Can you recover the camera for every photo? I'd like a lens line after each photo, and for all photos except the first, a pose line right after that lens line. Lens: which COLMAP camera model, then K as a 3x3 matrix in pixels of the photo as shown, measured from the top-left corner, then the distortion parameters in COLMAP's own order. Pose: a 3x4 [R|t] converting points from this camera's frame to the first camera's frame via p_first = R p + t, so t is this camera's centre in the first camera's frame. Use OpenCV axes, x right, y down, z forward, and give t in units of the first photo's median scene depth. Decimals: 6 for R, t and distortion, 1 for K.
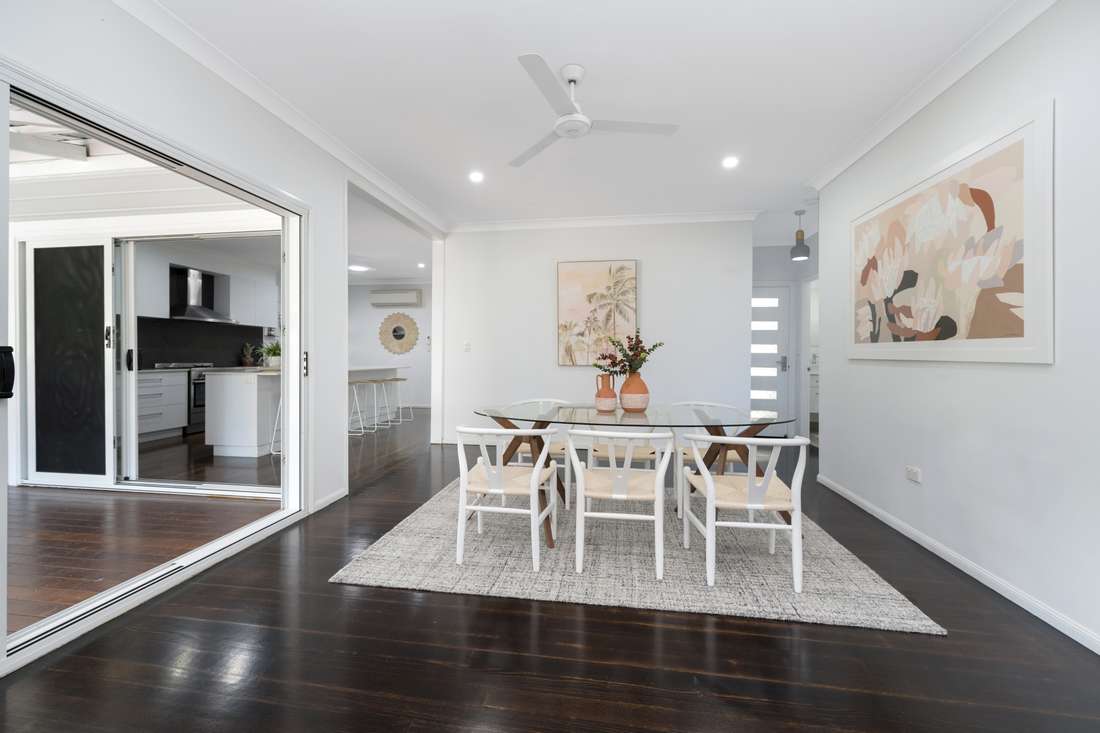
lens RADIAL K [[442.0, 0, 547.5], [0, 442.0, 360.5], [0, 0, 1]] dist [-0.000759, -0.000064]
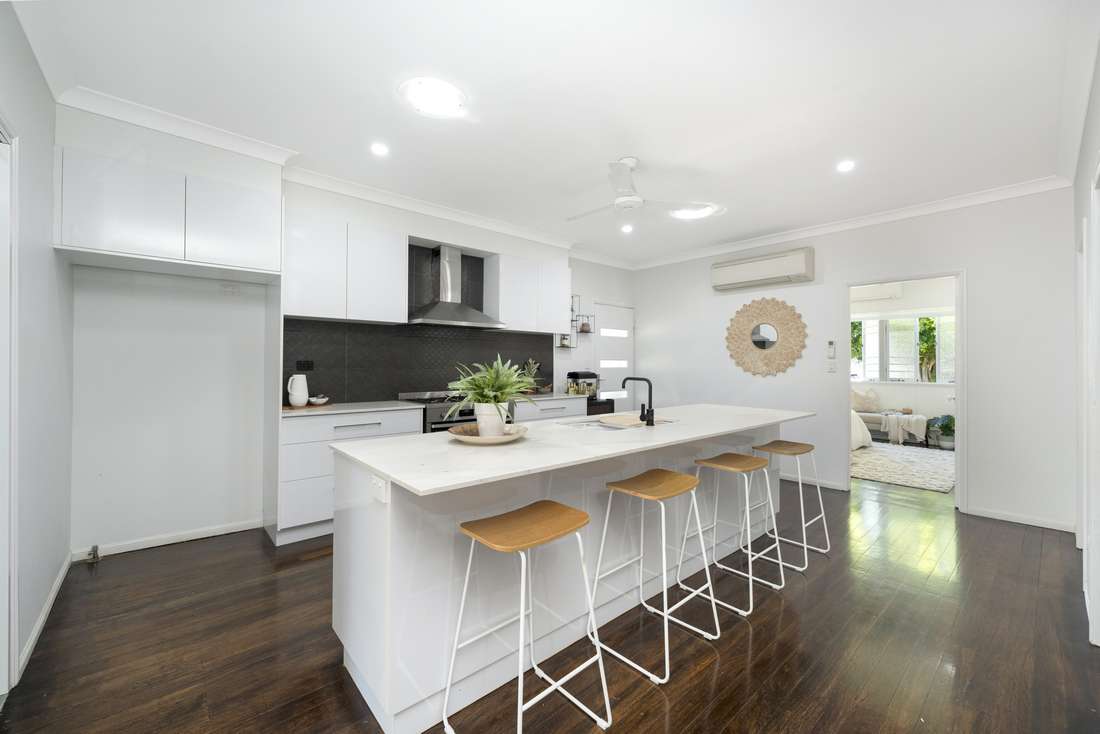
lens RADIAL K [[442.0, 0, 547.5], [0, 442.0, 361.0], [0, 0, 1]] dist [-0.000759, -0.000064]
pose [[0.765939, -0.001009, -0.642912, -0.287849], [-0.009410, 0.999874, -0.012780, -0.034006], [0.642844, 0.015838, 0.765833, 0.630448]]
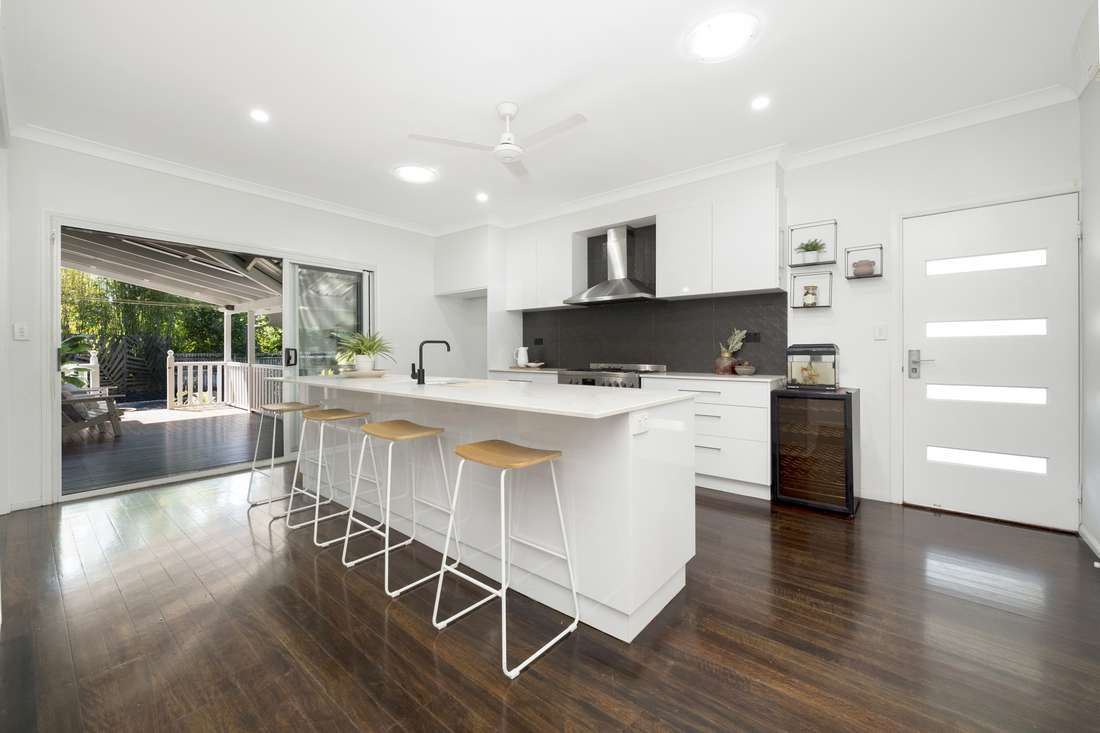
lens RADIAL K [[442.6, 0, 550.5], [0, 442.6, 351.8], [0, 0, 1]] dist [0.000072, 0.000037]
pose [[-0.514648, -0.002679, -0.857397, -0.167682], [-0.007134, 0.999974, 0.001157, -0.014141], [0.857372, 0.006712, -0.514654, 1.345337]]
